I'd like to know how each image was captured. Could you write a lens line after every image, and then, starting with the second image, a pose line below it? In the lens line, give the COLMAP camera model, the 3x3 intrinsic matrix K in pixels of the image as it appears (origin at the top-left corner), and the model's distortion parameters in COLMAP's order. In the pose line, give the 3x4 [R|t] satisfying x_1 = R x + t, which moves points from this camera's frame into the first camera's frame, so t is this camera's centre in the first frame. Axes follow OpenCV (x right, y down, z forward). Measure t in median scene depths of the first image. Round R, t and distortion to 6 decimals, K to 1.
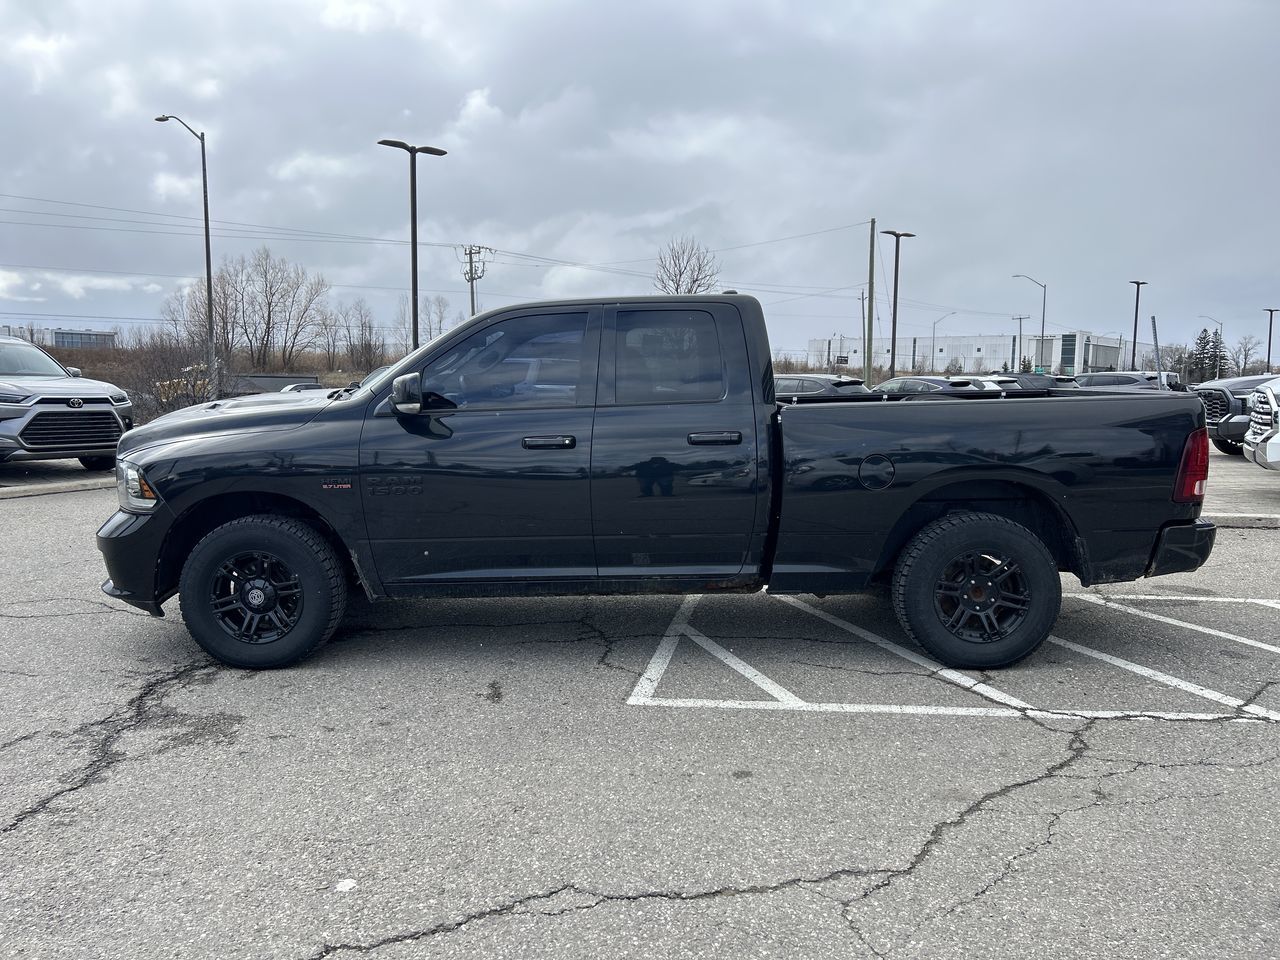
lens RADIAL K [[953.6, 0, 631.6], [0, 953.6, 475.5], [0, 0, 1]] dist [0.059002, -0.058349]
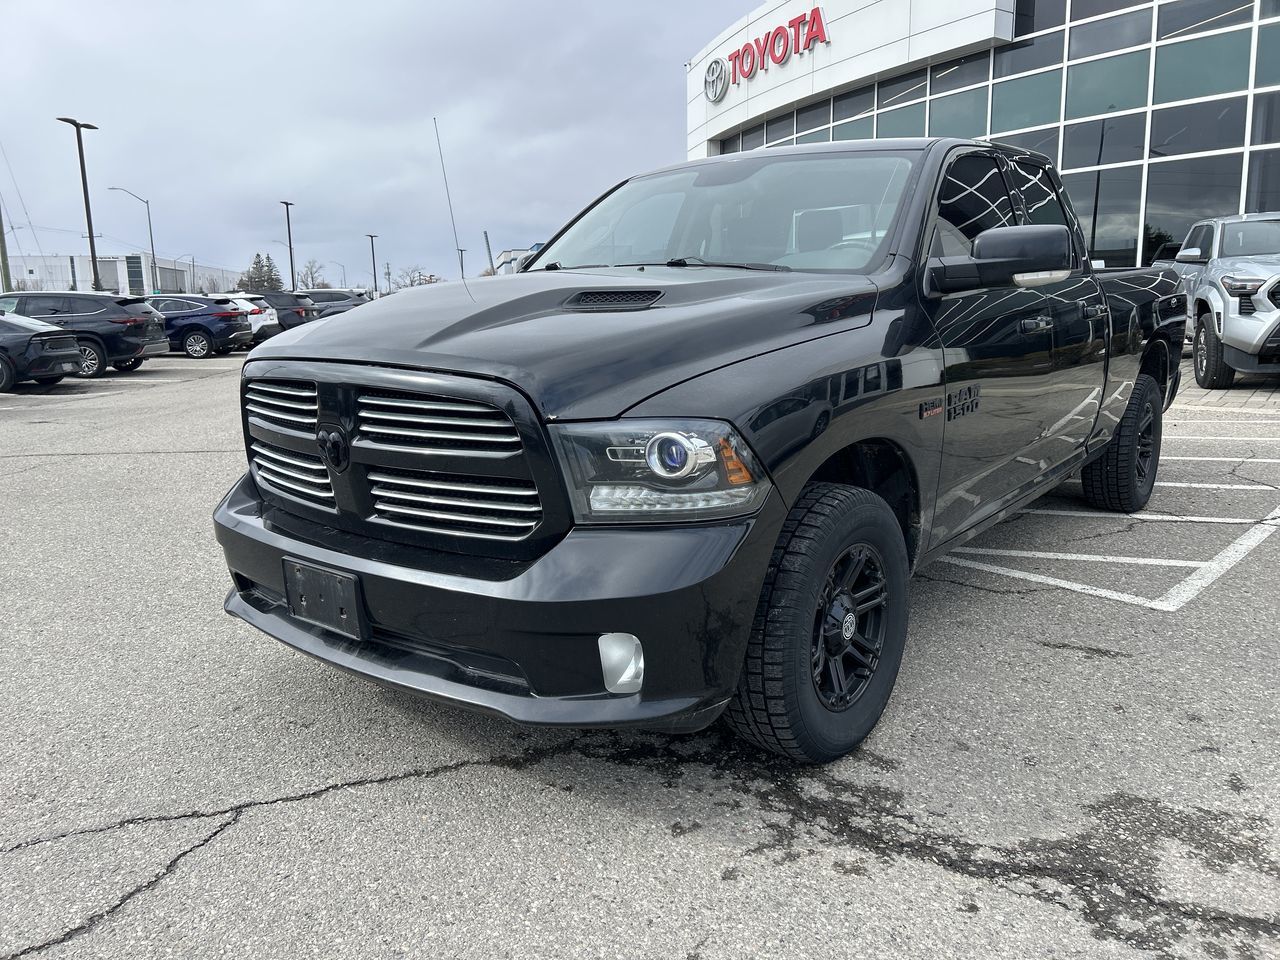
lens RADIAL K [[953.6, 0, 632.9], [0, 953.6, 467.6], [0, 0, 1]] dist [0.059002, -0.058349]
pose [[0.617245, -0.156300, 0.771090, -0.894211], [0.102782, 0.987689, 0.117929, -0.045703], [-0.780028, 0.006464, 0.625711, 0.751066]]
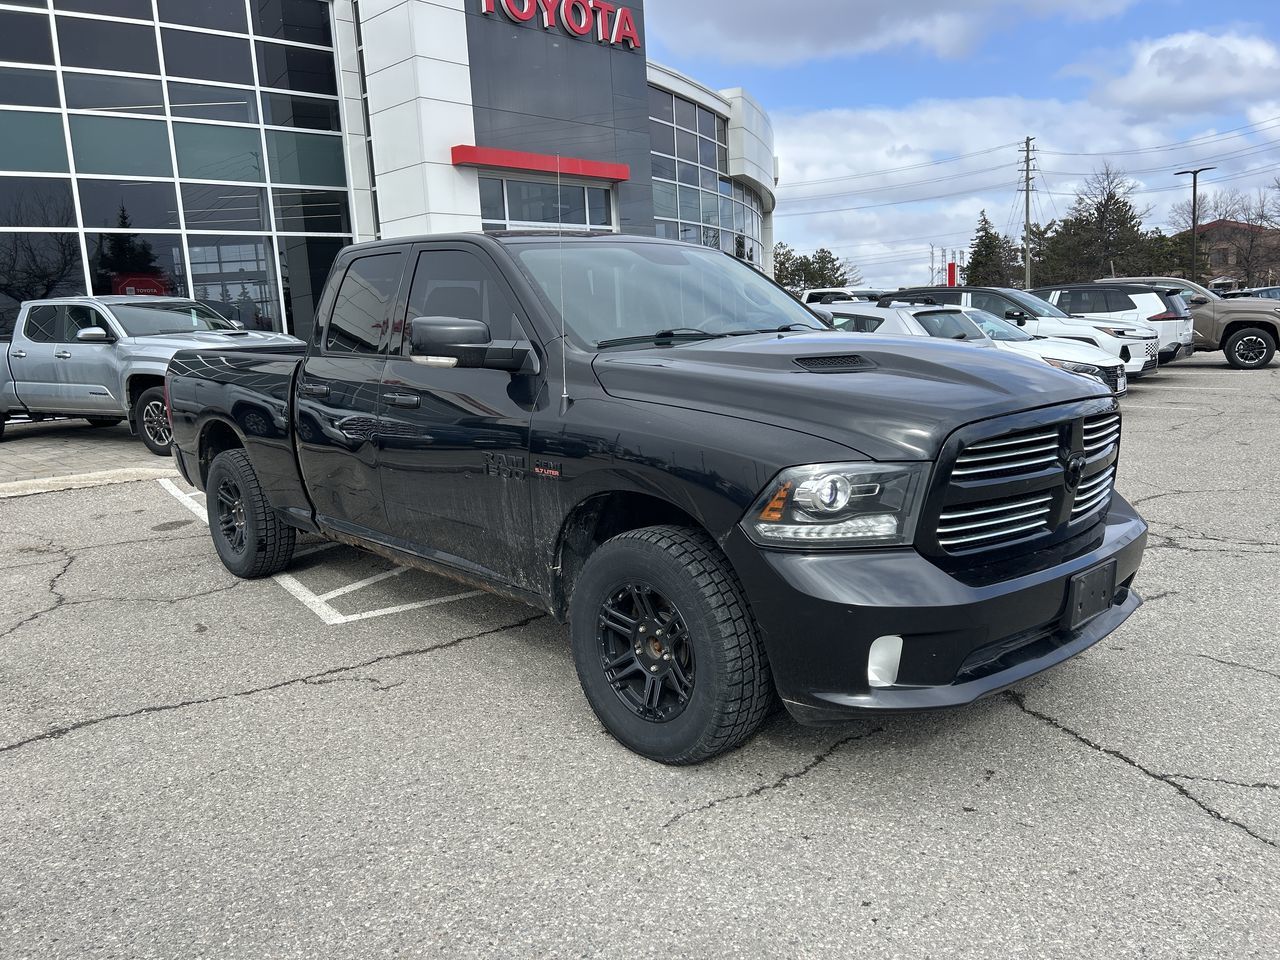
lens RADIAL K [[953.6, 0, 633.0], [0, 953.6, 474.3], [0, 0, 1]] dist [0.059002, -0.058349]
pose [[-0.691613, -0.086791, 0.717034, -0.846918], [0.113874, 0.967235, 0.226912, -0.188323], [-0.713235, 0.238587, -0.659070, 1.831445]]
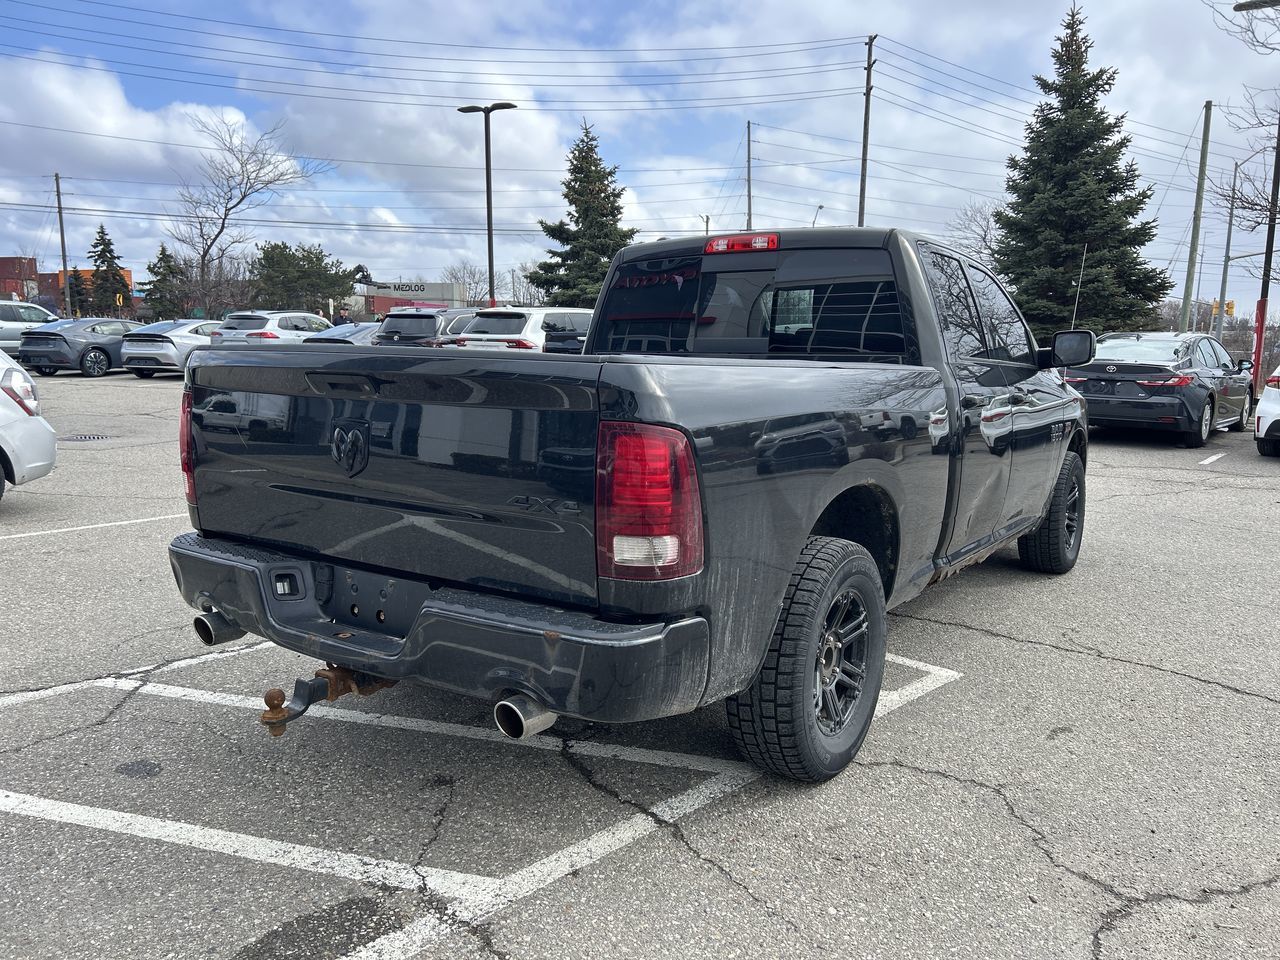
lens RADIAL K [[953.6, 0, 641.9], [0, 953.6, 501.4], [0, 0, 1]] dist [0.059002, -0.058349]
pose [[-0.550546, 0.127594, -0.824997, 0.966689], [-0.102718, 0.970387, 0.218627, -0.153690], [0.828462, 0.205106, -0.521136, 1.607539]]
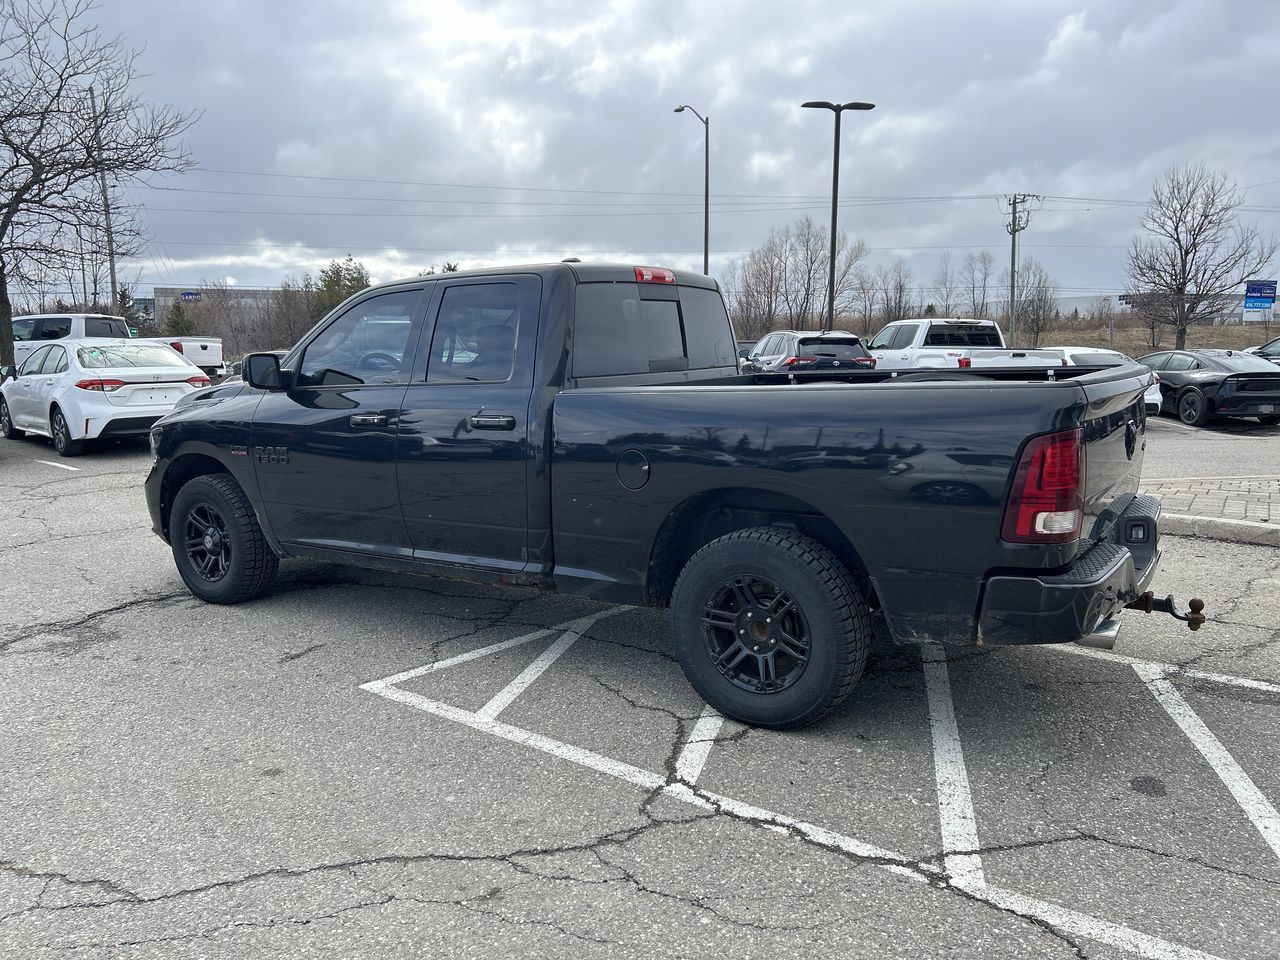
lens RADIAL K [[953.6, 0, 631.4], [0, 953.6, 479.4], [0, 0, 1]] dist [0.059002, -0.058349]
pose [[0.839650, 0.067081, -0.538969, 0.690849], [-0.043939, 0.997480, 0.055696, -0.040836], [0.541347, -0.023084, 0.840482, 0.286274]]
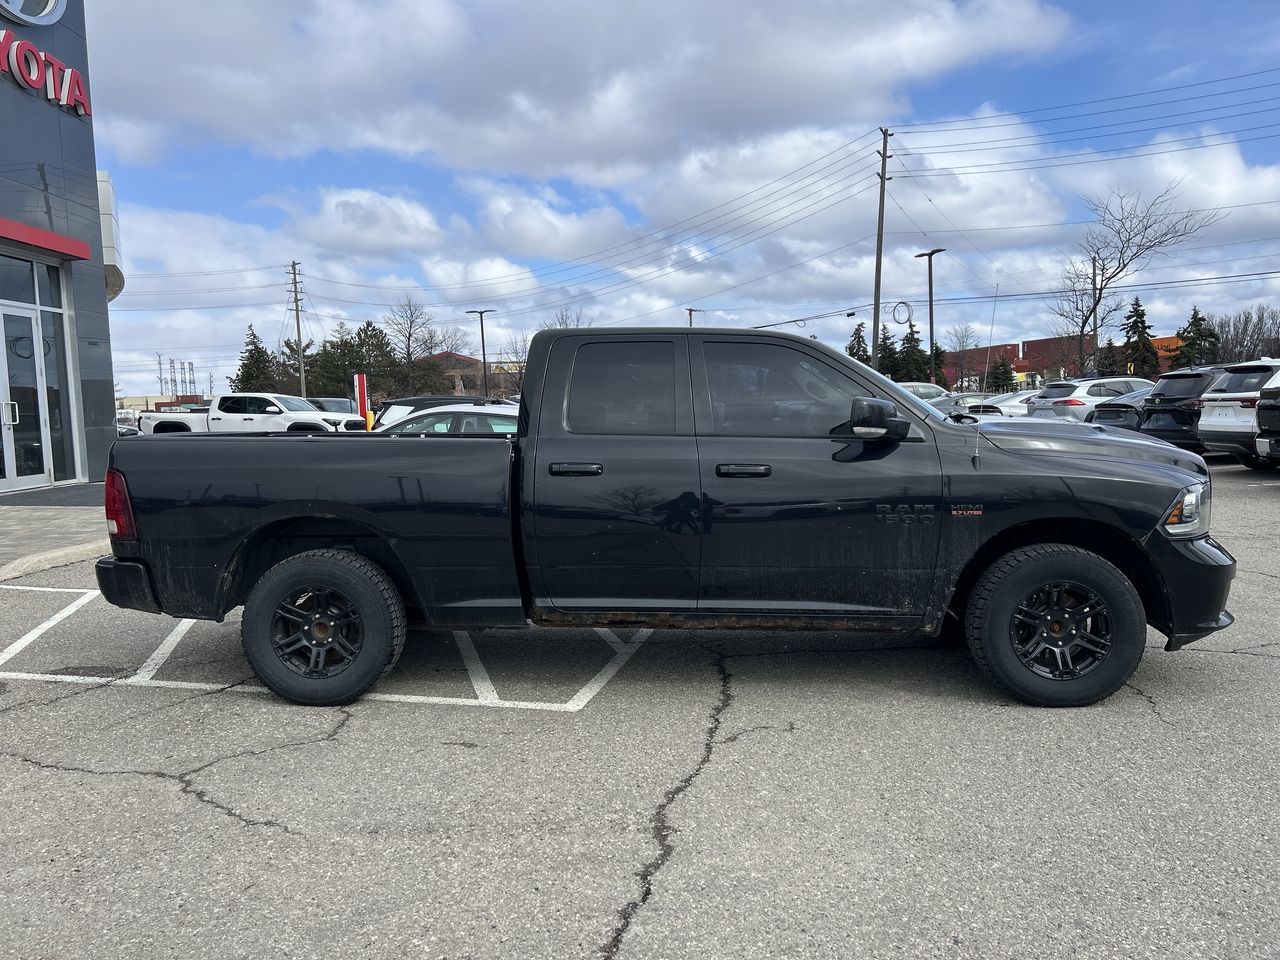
lens RADIAL K [[953.6, 0, 631.7], [0, 953.6, 475.0], [0, 0, 1]] dist [0.059002, -0.058349]
pose [[-0.998564, 0.018754, 0.050176, -0.012887], [0.027043, 0.985074, 0.169997, -0.243456], [-0.046239, 0.171109, -0.984166, 2.350130]]
